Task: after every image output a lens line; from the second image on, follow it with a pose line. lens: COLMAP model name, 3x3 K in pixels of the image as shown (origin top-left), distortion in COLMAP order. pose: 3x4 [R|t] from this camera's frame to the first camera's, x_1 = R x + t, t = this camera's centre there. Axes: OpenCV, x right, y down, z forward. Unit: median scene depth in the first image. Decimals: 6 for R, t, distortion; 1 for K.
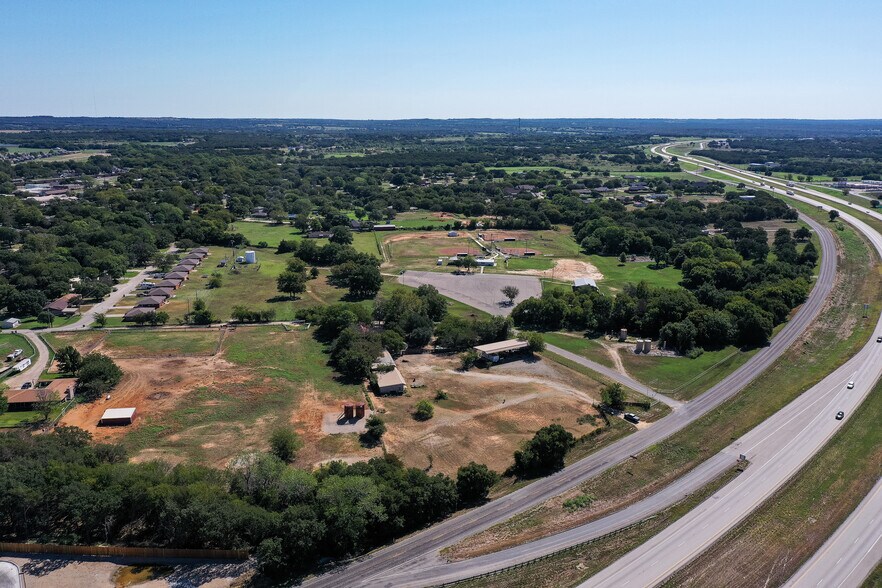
lens RADIAL K [[694.5, 0, 438.9], [0, 694.5, 298.4], [0, 0, 1]] dist [0.006763, 0.005943]
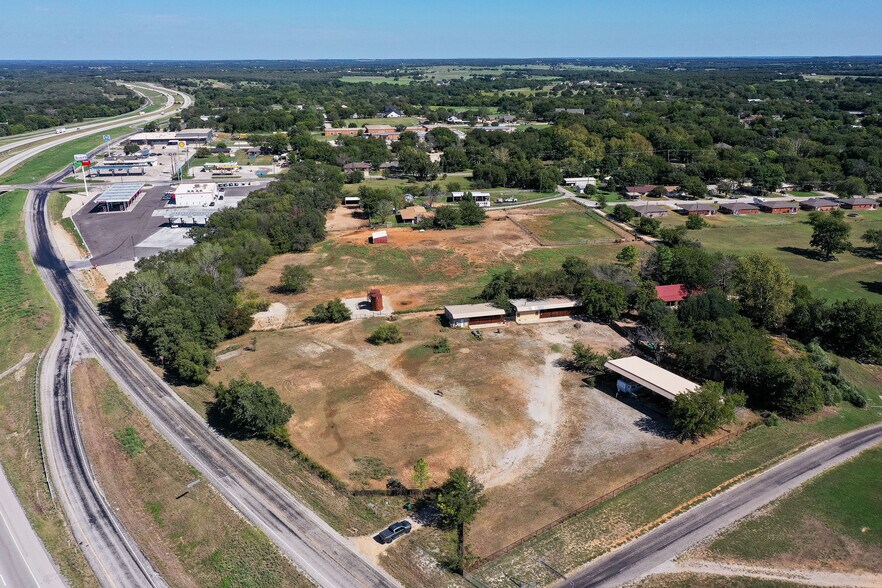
lens RADIAL K [[694.5, 0, 441.4], [0, 694.5, 290.5], [0, 0, 1]] dist [0.006763, 0.005943]
pose [[0.010317, 0.316538, -0.948524, 0.515700], [-0.249620, 0.919358, 0.304090, -0.100271], [0.968289, 0.233633, 0.088500, 0.726187]]
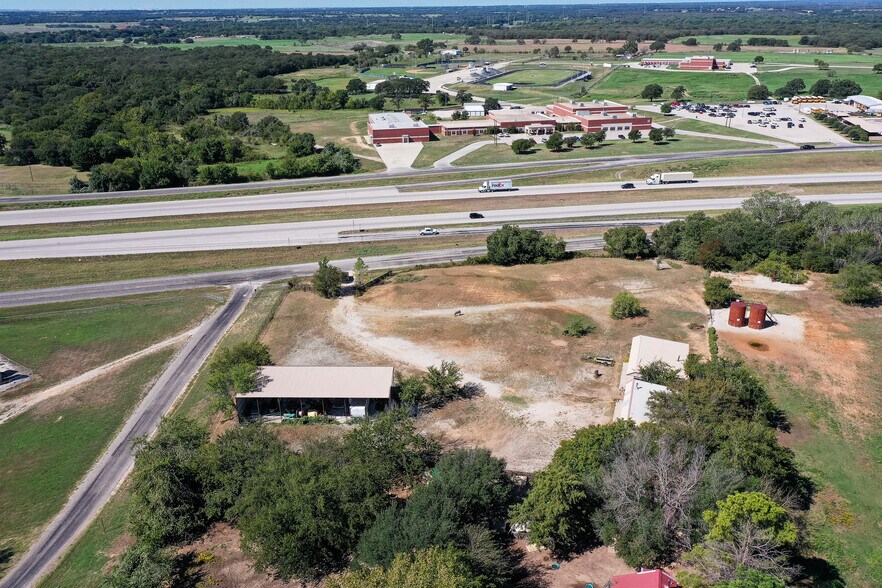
lens RADIAL K [[694.5, 0, 439.8], [0, 694.5, 294.8], [0, 0, 1]] dist [0.006763, 0.005943]
pose [[-0.848863, -0.197061, 0.490508, -0.136467], [0.140270, 0.810680, 0.568438, -0.170927], [-0.509662, 0.551330, -0.660515, 1.109467]]
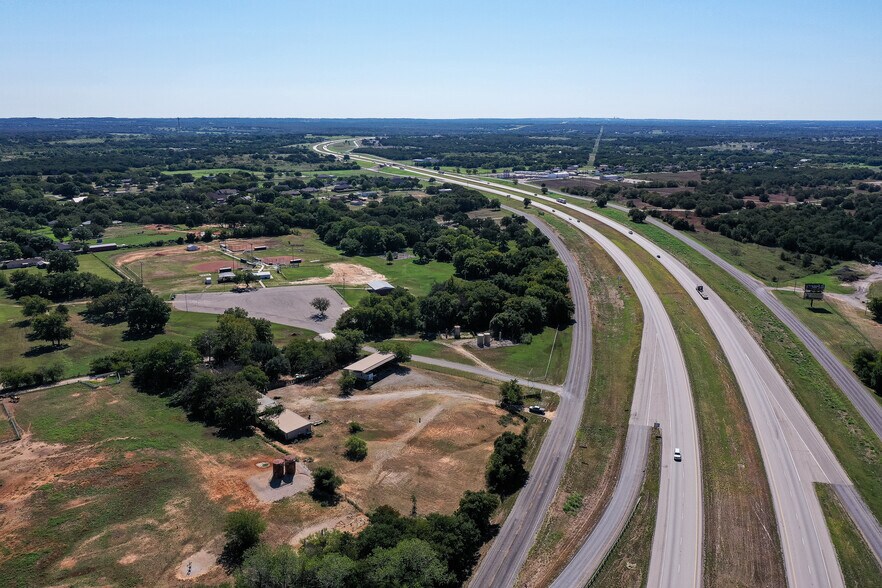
lens RADIAL K [[694.5, 0, 440.0], [0, 694.5, 300.1], [0, 0, 1]] dist [0.006763, 0.005943]
pose [[0.874677, -0.123869, 0.468611, -0.236740], [0.122379, 0.991909, 0.033770, -0.031947], [-0.469003, 0.027810, 0.882759, 0.119171]]
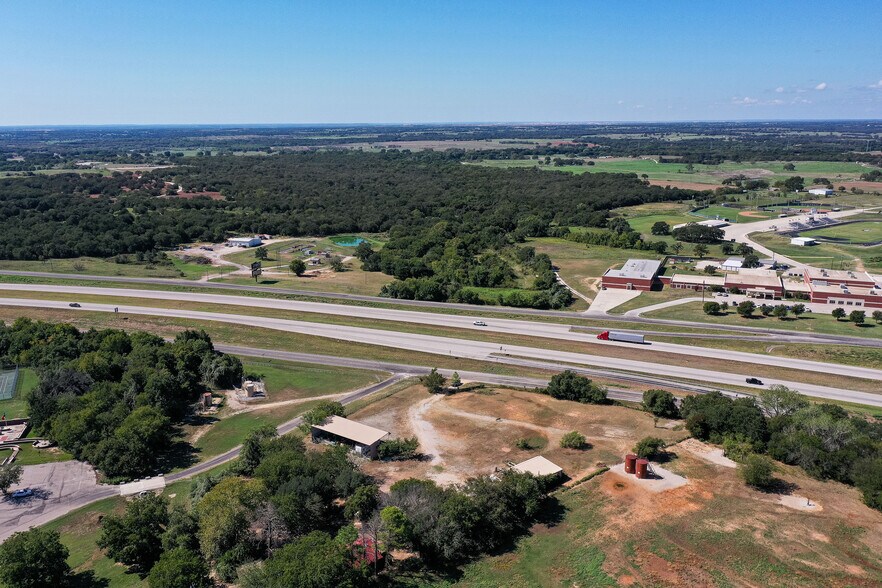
lens RADIAL K [[694.5, 0, 441.4], [0, 694.5, 291.0], [0, 0, 1]] dist [0.006763, 0.005943]
pose [[-0.411056, -0.215534, 0.885764, -0.527433], [0.234249, 0.914048, 0.331125, -0.267377], [-0.881000, 0.343600, -0.325237, 1.024124]]
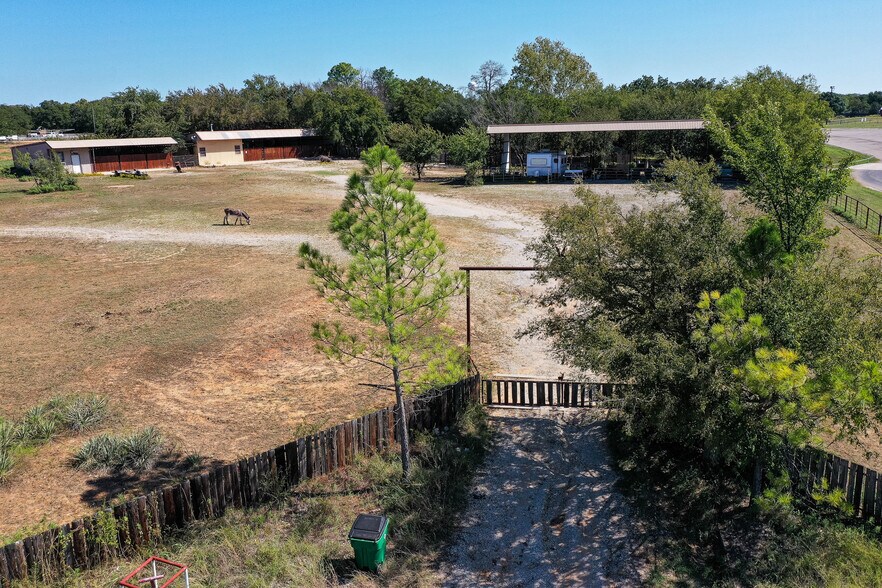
lens RADIAL K [[694.5, 0, 446.9], [0, 694.5, 293.5], [0, 0, 1]] dist [0.006763, 0.005943]
pose [[0.648645, 0.169053, -0.742079, 0.226947], [-0.174642, 0.982064, 0.071070, 0.107836], [0.740783, 0.083499, 0.666534, 0.741304]]
